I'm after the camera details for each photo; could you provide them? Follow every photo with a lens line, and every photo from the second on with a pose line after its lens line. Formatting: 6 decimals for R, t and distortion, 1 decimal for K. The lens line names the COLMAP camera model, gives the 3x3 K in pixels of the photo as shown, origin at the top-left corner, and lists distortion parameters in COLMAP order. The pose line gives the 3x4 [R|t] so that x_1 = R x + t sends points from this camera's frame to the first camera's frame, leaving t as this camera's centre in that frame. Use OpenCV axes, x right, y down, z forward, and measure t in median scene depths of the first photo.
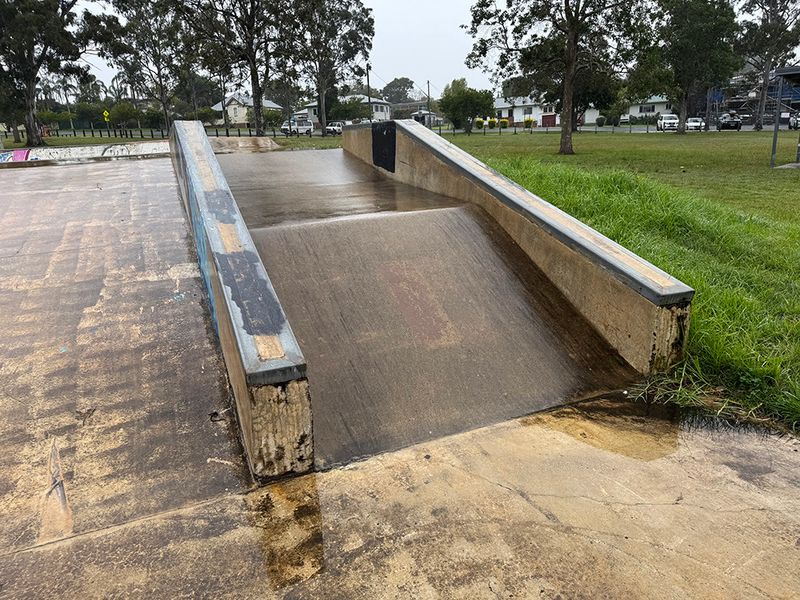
lens RADIAL K [[568.8, 0, 400.0], [0, 568.8, 300.0], [0, 0, 1]] dist [0.022684, -0.024151]
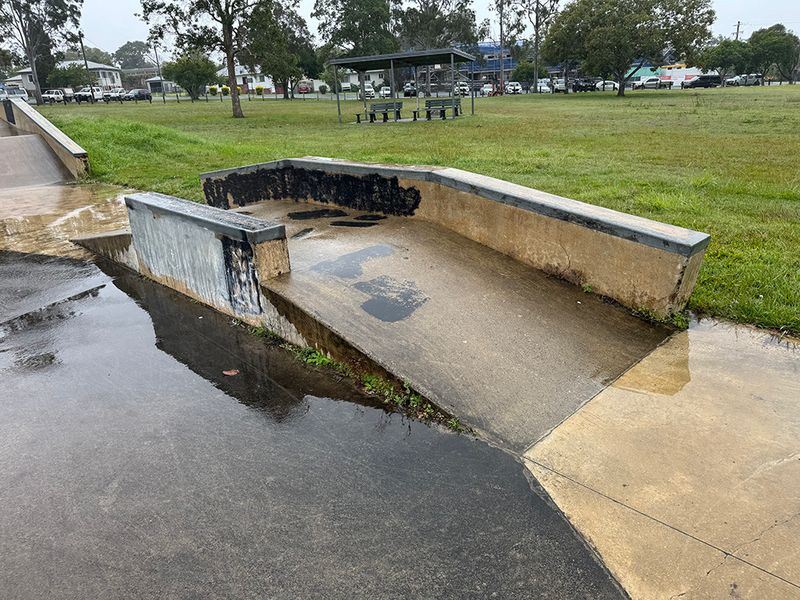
lens RADIAL K [[568.8, 0, 400.0], [0, 568.8, 300.0], [0, 0, 1]] dist [0.022684, -0.024151]
pose [[0.927148, -0.130863, 0.351100, 0.051204], [0.111546, 0.990941, 0.074787, 0.044775], [-0.357706, -0.030175, 0.933347, -0.160378]]
